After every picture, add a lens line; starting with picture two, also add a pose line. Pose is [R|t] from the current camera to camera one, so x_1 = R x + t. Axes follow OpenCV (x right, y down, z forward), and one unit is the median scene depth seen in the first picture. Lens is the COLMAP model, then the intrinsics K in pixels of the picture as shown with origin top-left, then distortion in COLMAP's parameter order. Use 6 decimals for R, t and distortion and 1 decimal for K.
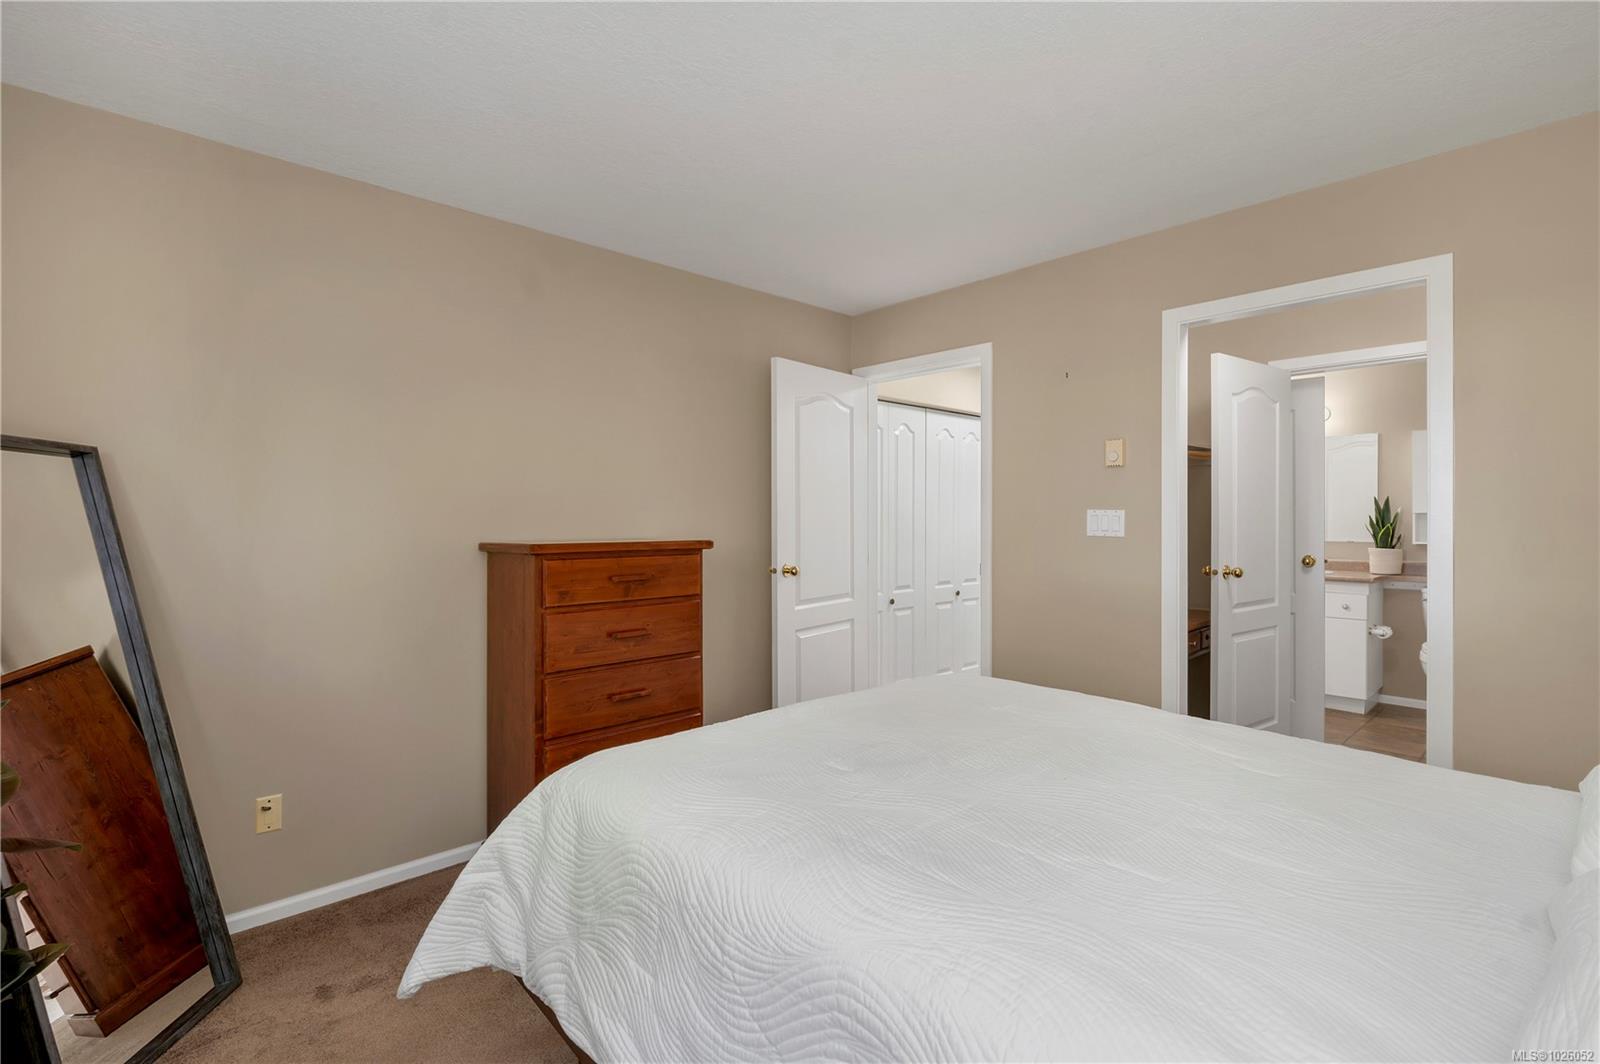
lens RADIAL K [[729.3, 0, 801.4], [0, 729.3, 523.0], [0, 0, 1]] dist [-0.003629, -0.000403]
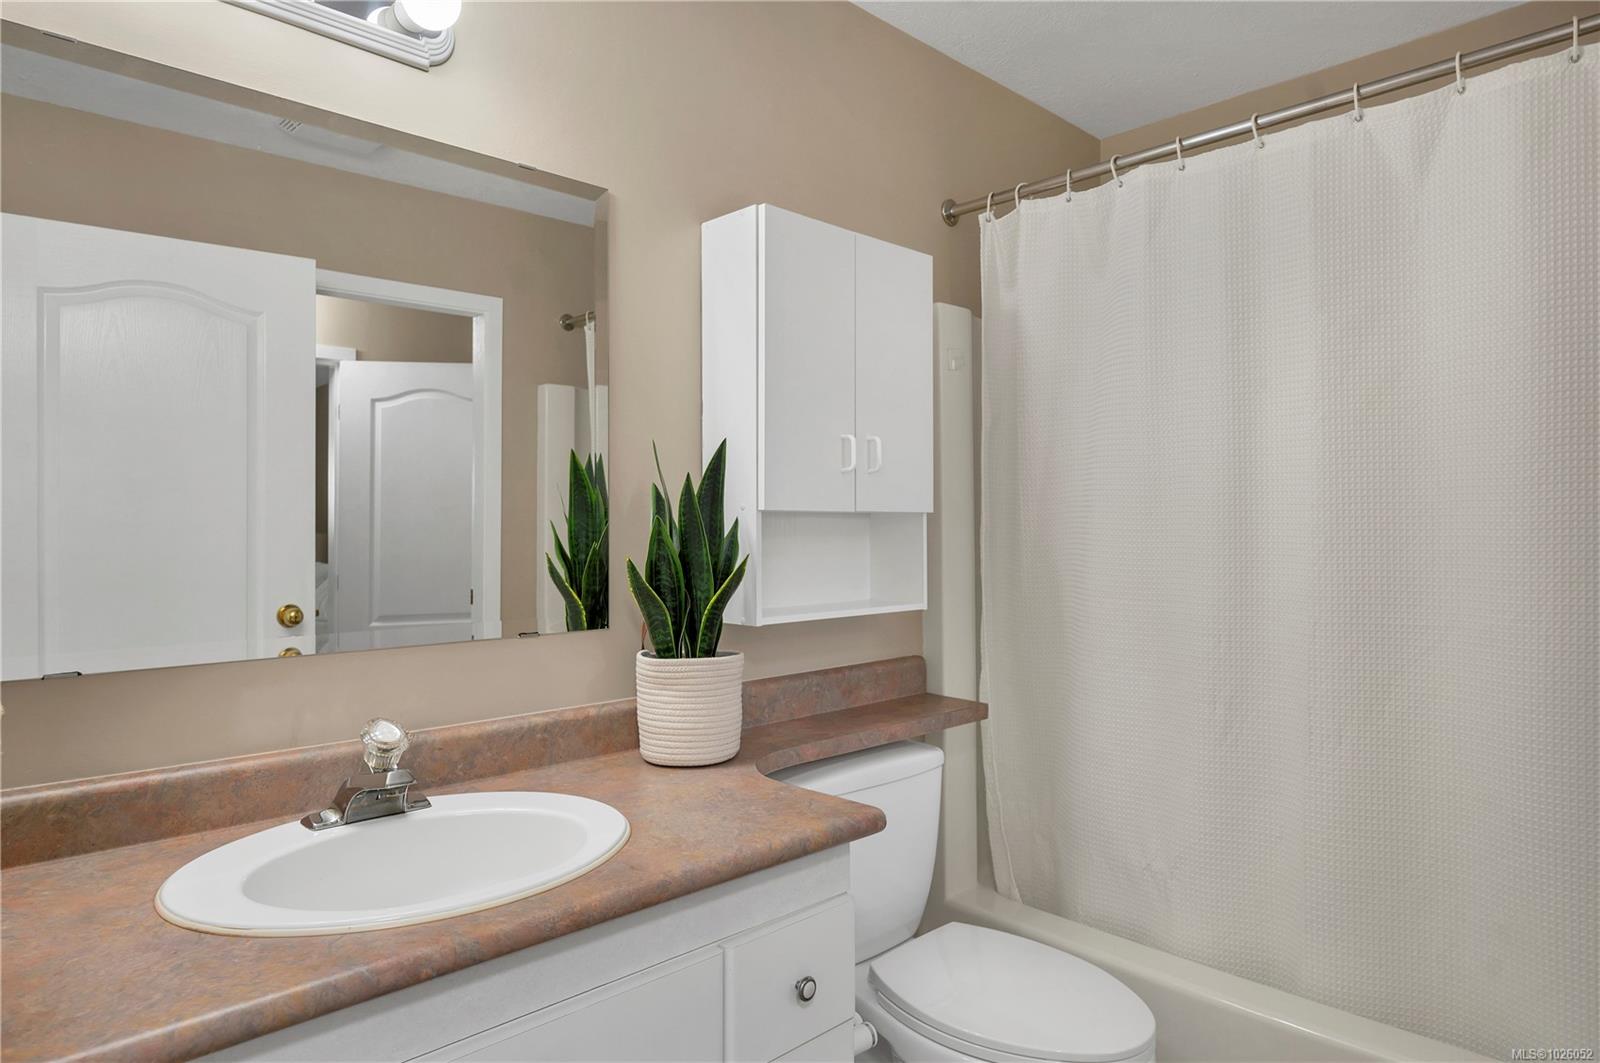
lens RADIAL K [[945.3, 0, 800.0], [0, 945.3, 531.5], [0, 0, 1]] dist [0.000319, 0.000015]
pose [[-0.018934, -0.002581, 0.999817, 0.474711], [0.007899, 0.999965, 0.002731, -0.008009], [-0.999790, 0.007950, -0.018913, 0.971246]]
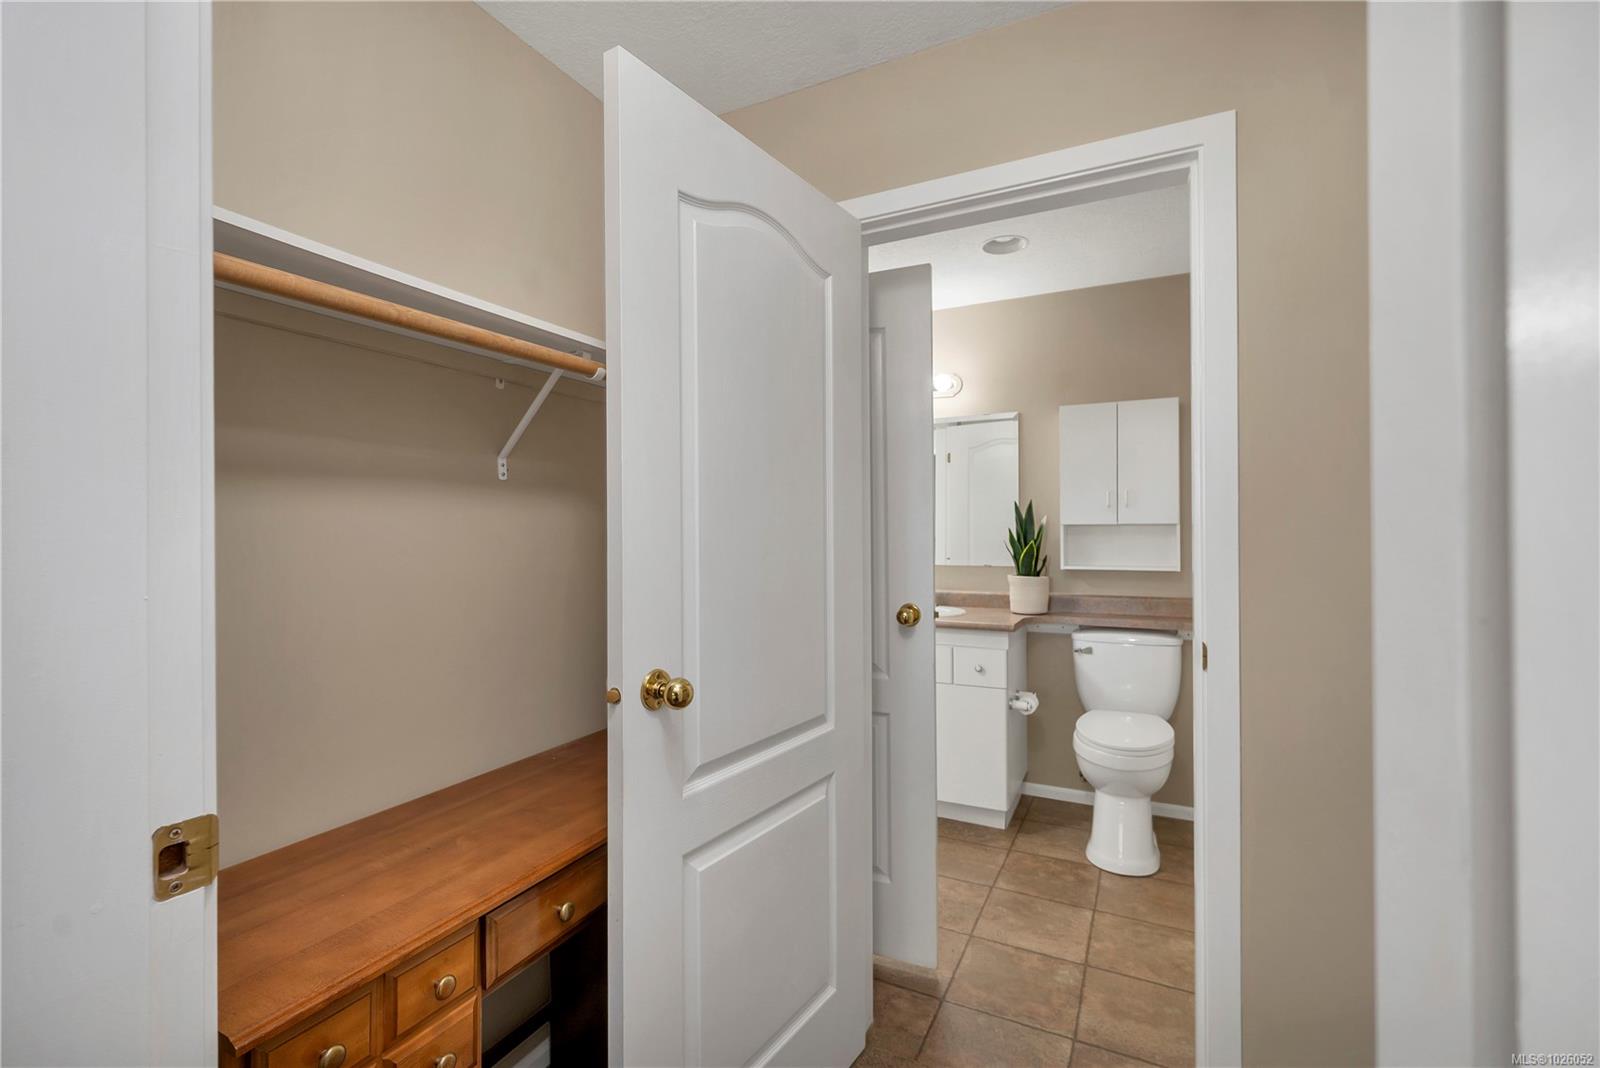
lens RADIAL K [[708.3, 0, 800.0], [0, 708.3, 534.0], [0, 0, 1]] dist [0.001074, 0.000042]
pose [[0.934343, -0.008030, 0.356285, 0.365854], [0.010091, 0.999941, -0.003927, -0.004412], [-0.356233, 0.007264, 0.934369, 0.455110]]
